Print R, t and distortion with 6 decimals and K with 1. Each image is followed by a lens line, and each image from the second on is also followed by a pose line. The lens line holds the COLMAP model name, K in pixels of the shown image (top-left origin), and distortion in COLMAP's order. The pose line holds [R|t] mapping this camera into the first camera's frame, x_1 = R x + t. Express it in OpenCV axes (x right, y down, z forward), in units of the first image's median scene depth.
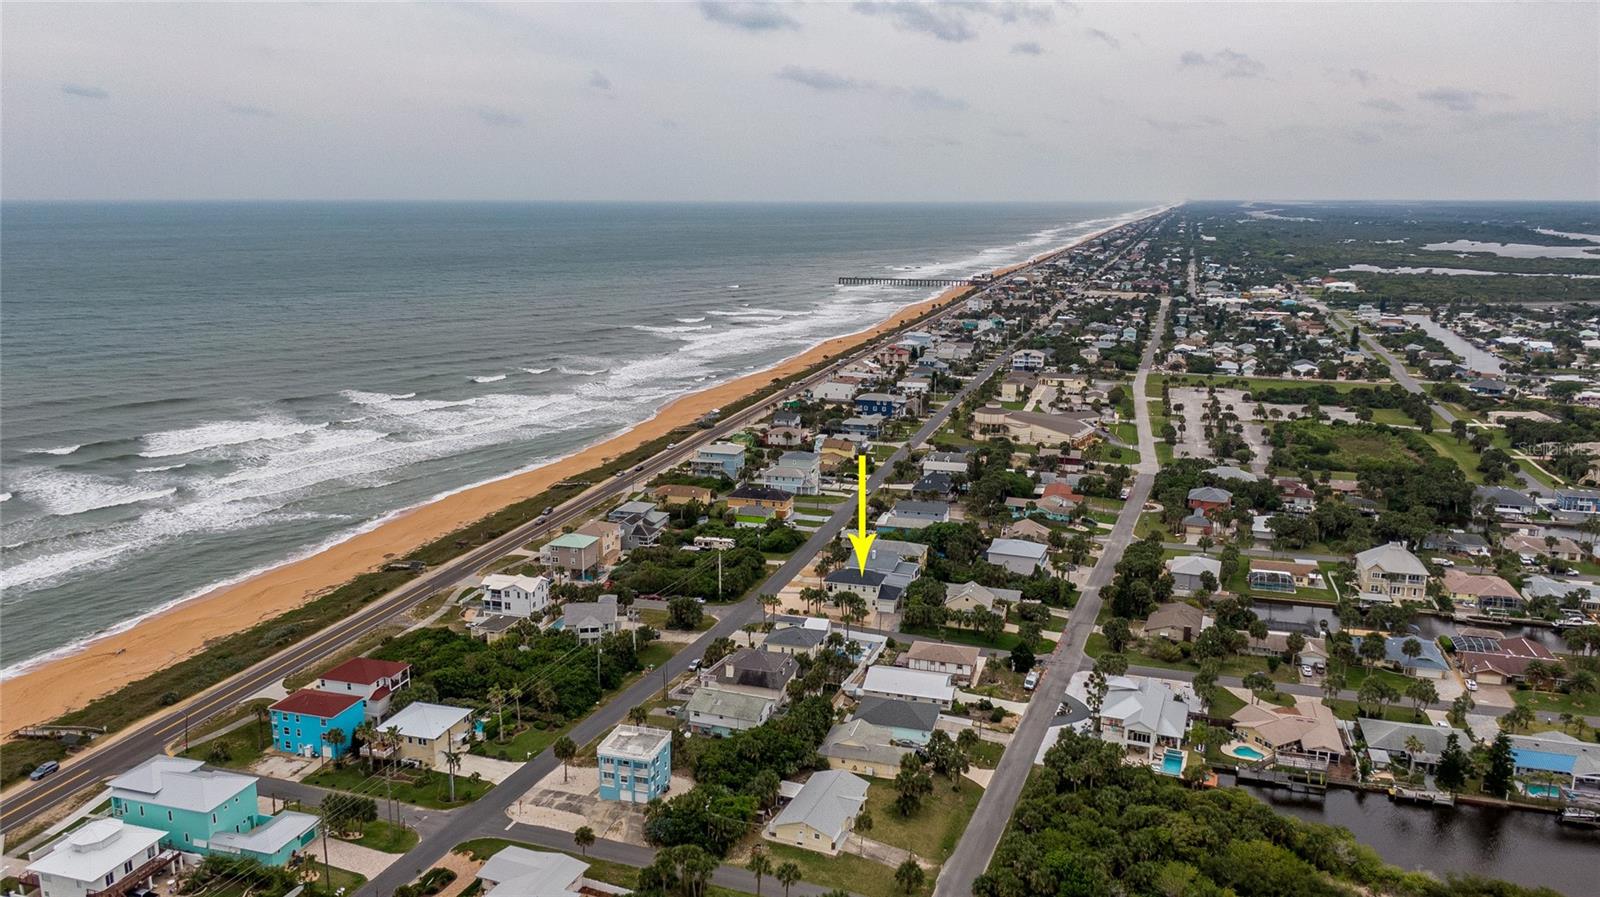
lens RADIAL K [[1166.7, 0, 808.2], [0, 1166.7, 507.8], [0, 0, 1]] dist [0.006223, -0.004695]
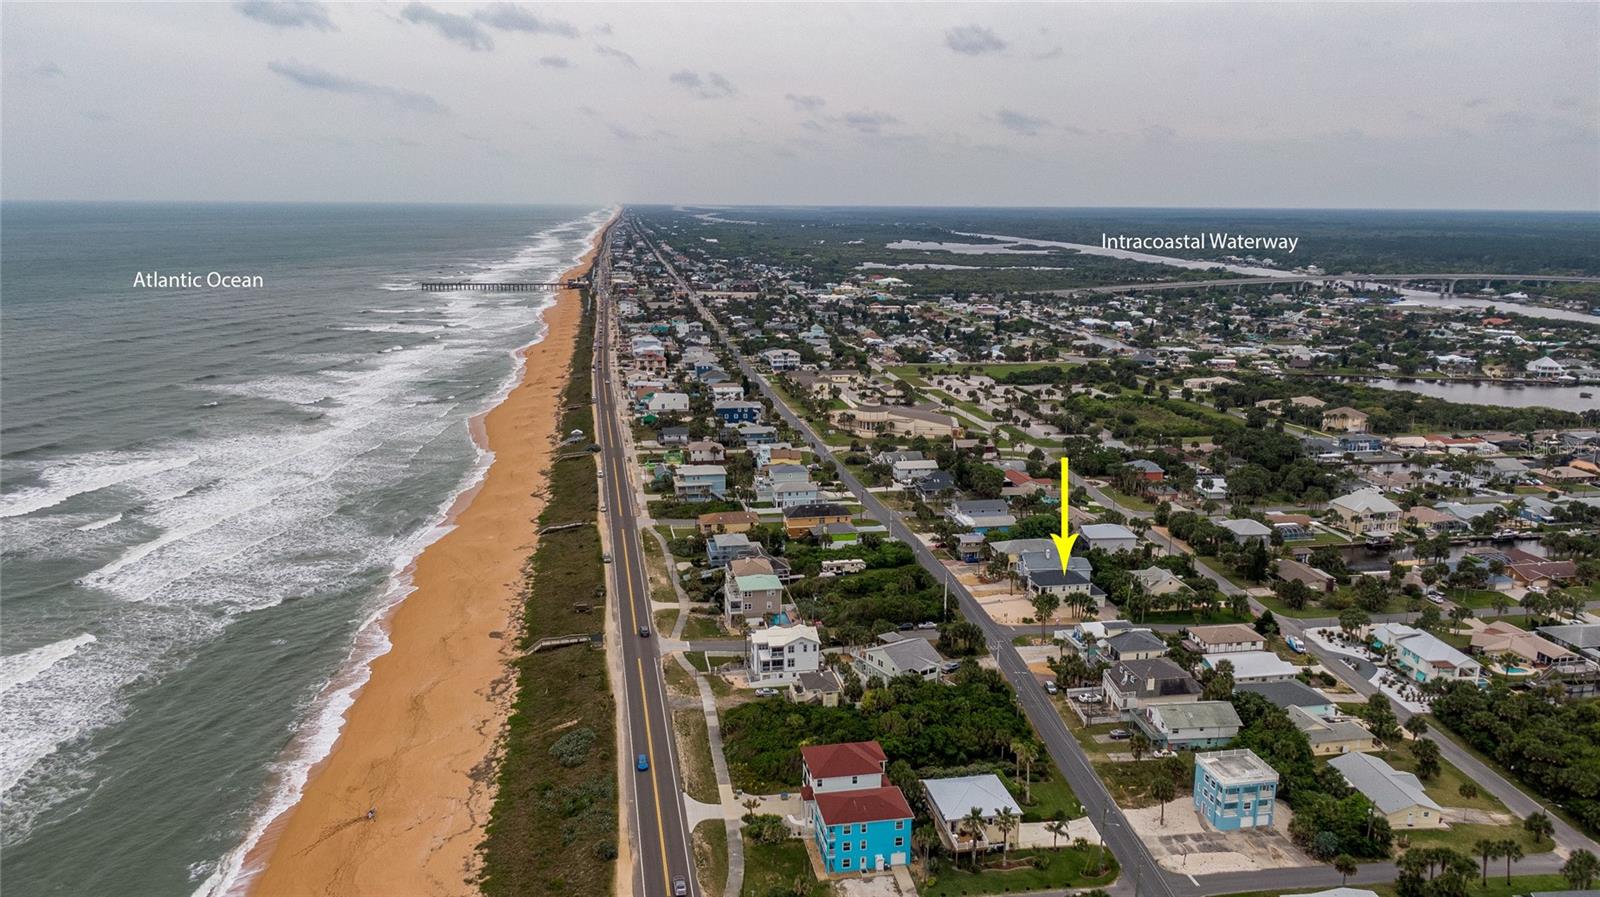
lens RADIAL K [[1139.1, 0, 800.0], [0, 1139.1, 448.5], [0, 0, 1]] dist [0.024448, -0.040650]
pose [[0.893733, -0.091162, 0.439240, -0.592577], [0.111697, 0.993519, -0.021073, -0.057064], [-0.434472, 0.067895, 0.898123, 0.194857]]
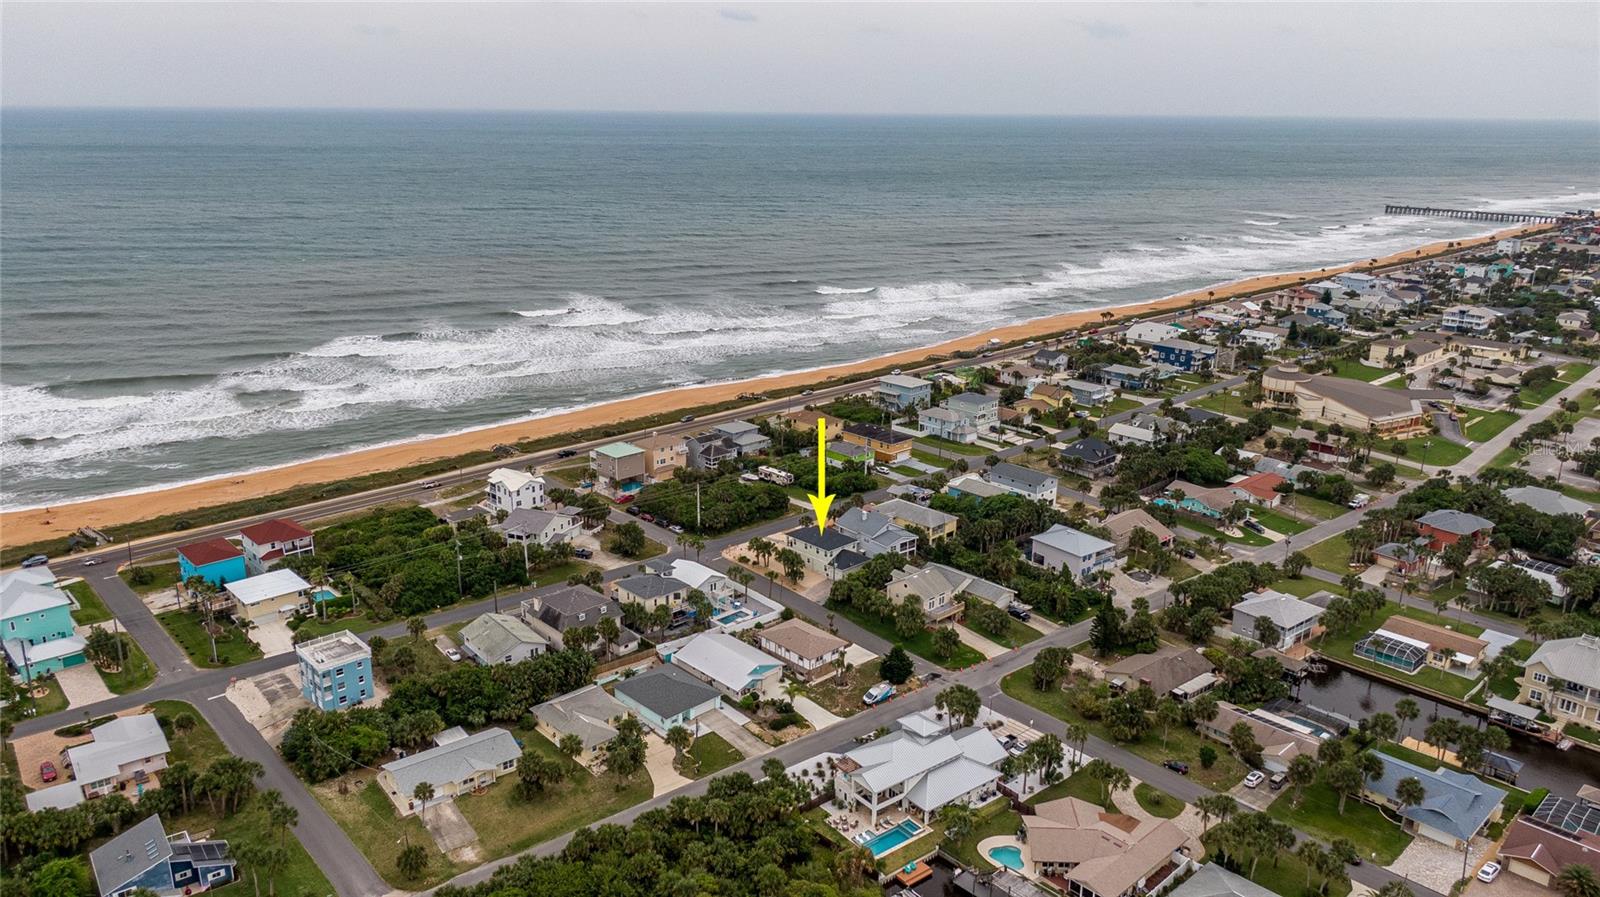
lens RADIAL K [[1157.6, 0, 800.0], [0, 1157.6, 448.5], [0, 0, 1]] dist [0.009227, -0.004714]
pose [[0.862001, 0.149229, -0.484444, 0.448906], [-0.137457, 0.988691, 0.059973, -0.058066], [0.487915, 0.014893, 0.872764, 0.216920]]
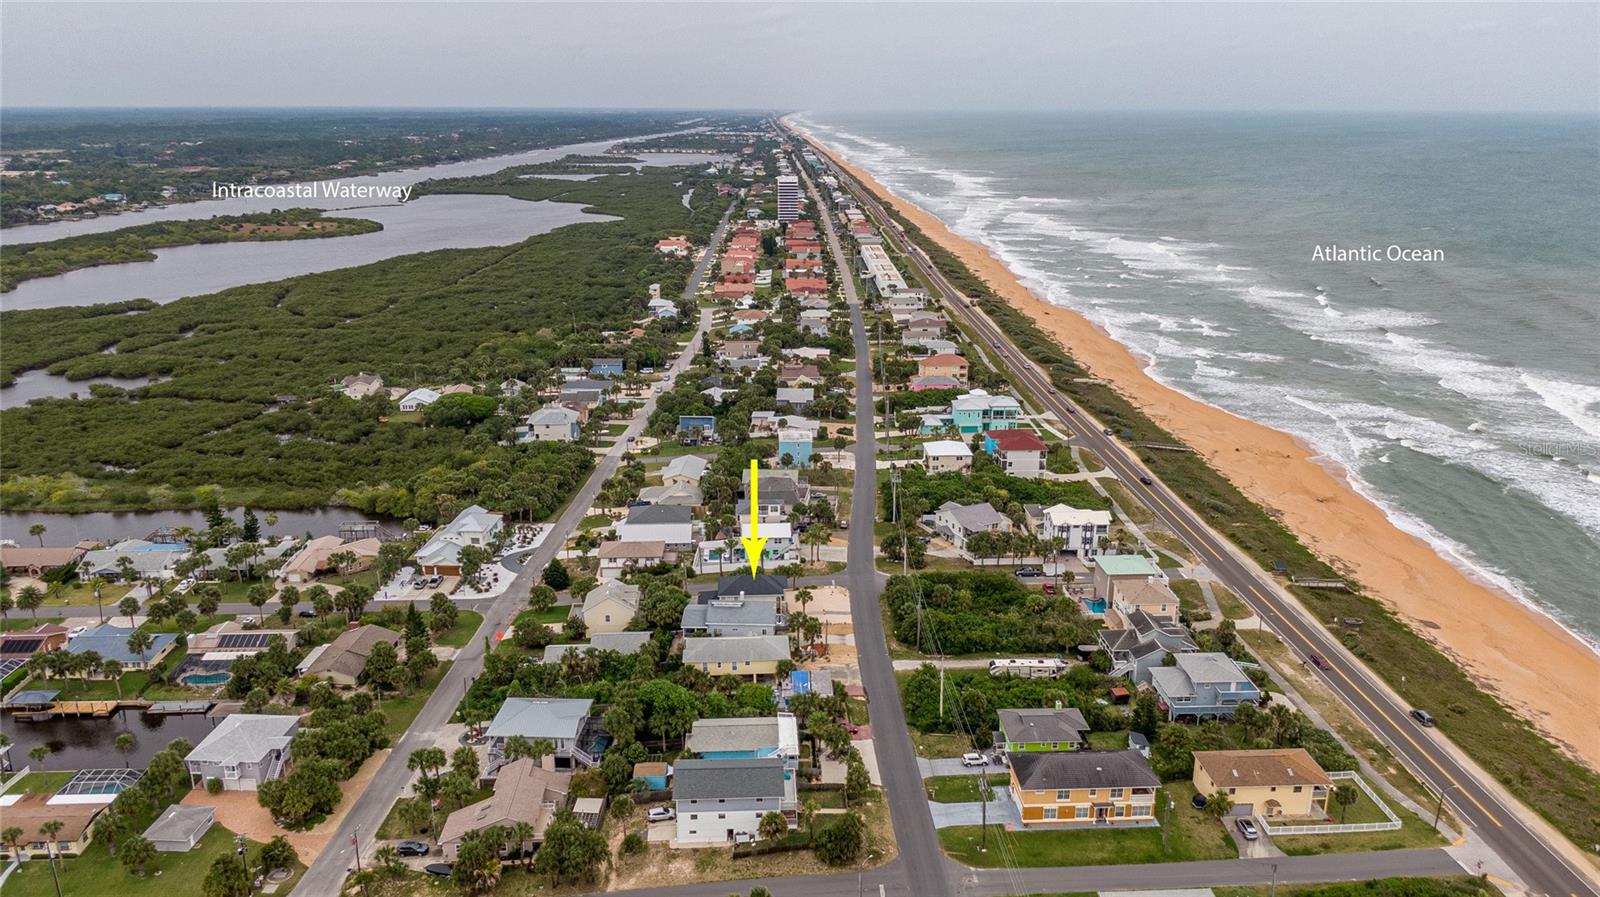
lens RADIAL K [[1157.6, 0, 800.0], [0, 1157.6, 448.5], [0, 0, 1]] dist [0.009227, -0.004714]
pose [[-0.947012, 0.089437, -0.308496, 0.252192], [-0.084732, 0.856867, 0.508527, -0.442373], [0.309821, 0.507720, -0.803885, 1.625244]]
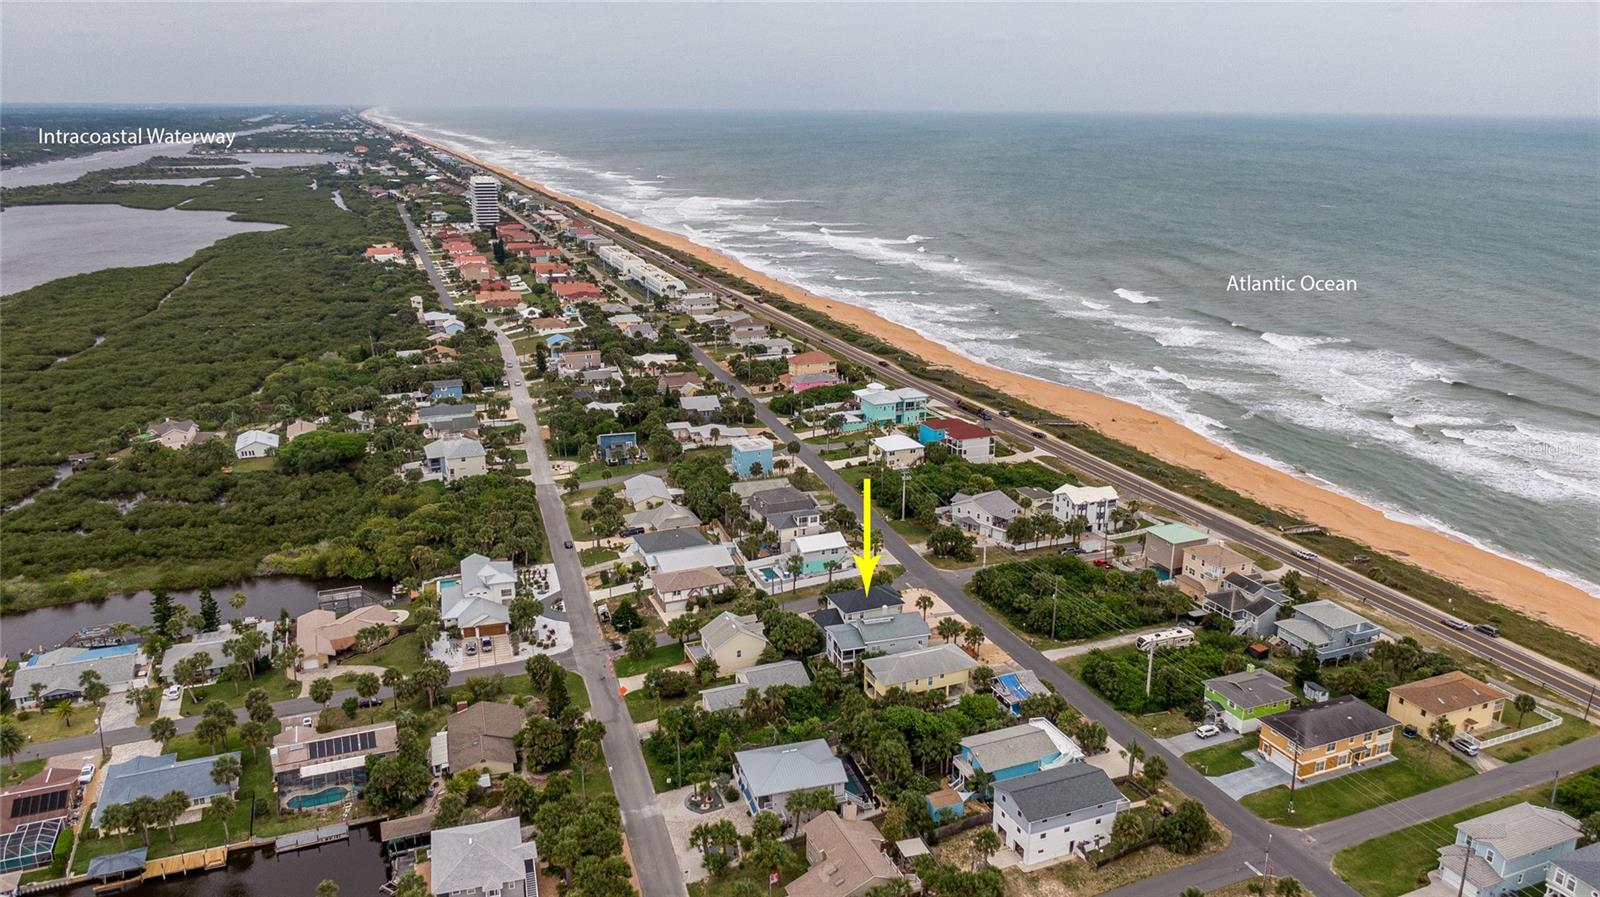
lens RADIAL K [[1139.1, 0, 800.0], [0, 1139.1, 448.5], [0, 0, 1]] dist [0.024448, -0.040650]
pose [[-0.782560, 0.174986, -0.597478, 0.532857], [-0.166575, 0.865849, 0.471760, -0.396440], [0.599878, 0.468705, -0.648430, 1.442319]]
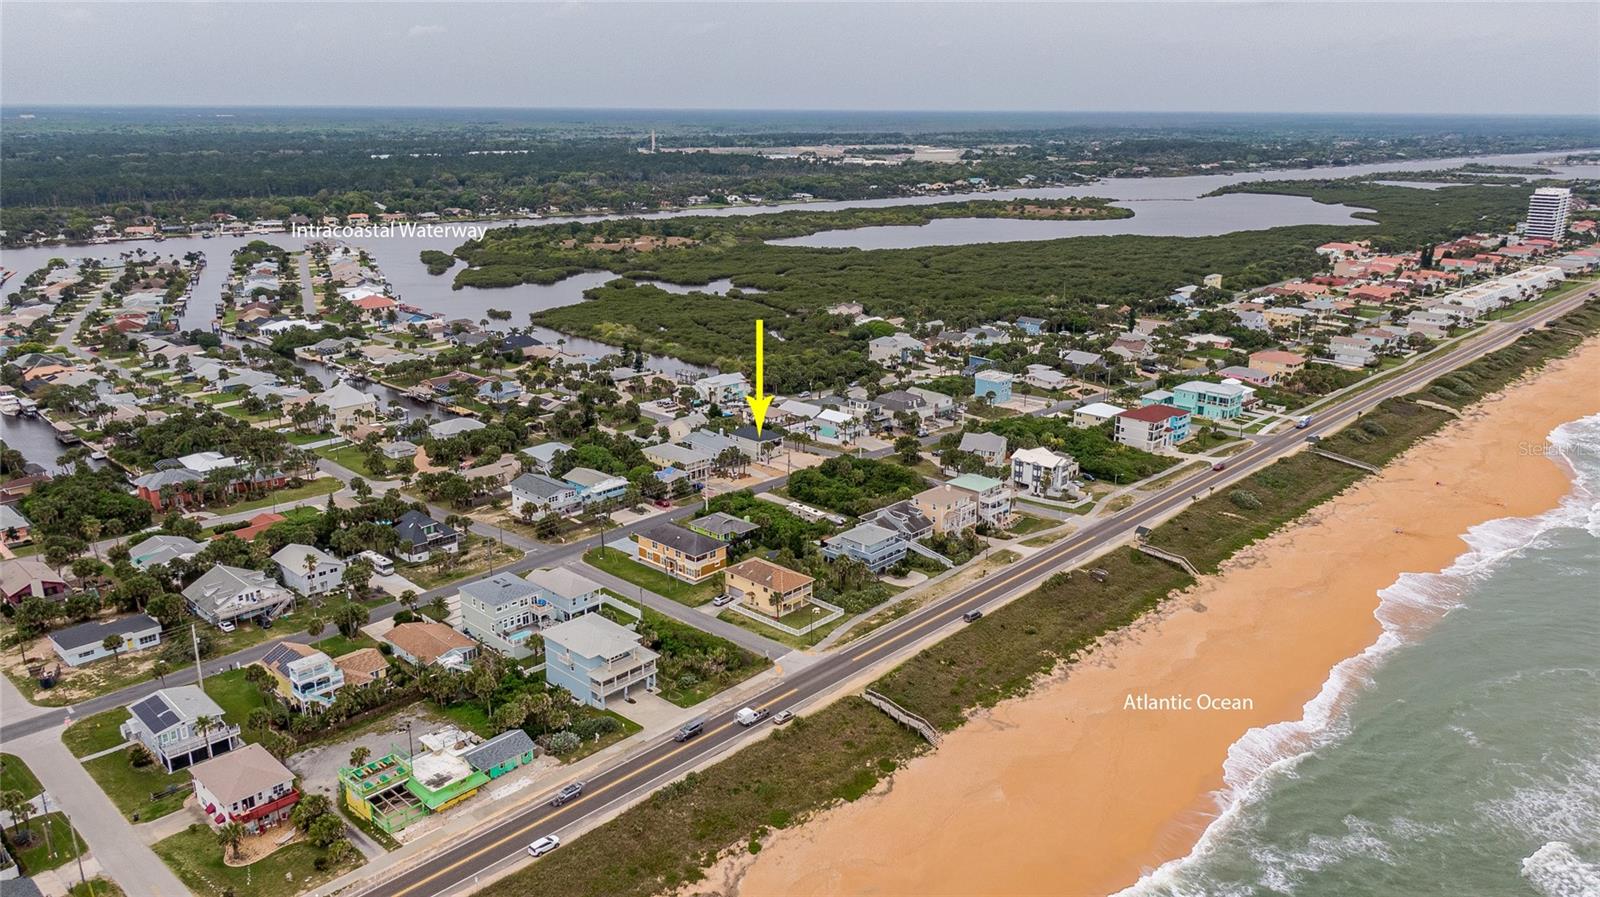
lens RADIAL K [[1139.1, 0, 800.0], [0, 1139.1, 448.5], [0, 0, 1]] dist [0.024448, -0.040650]
pose [[-0.889772, -0.137148, 0.435311, -0.502788], [0.111048, 0.860066, 0.497951, -0.496080], [-0.442689, 0.491404, -0.750033, 1.856153]]
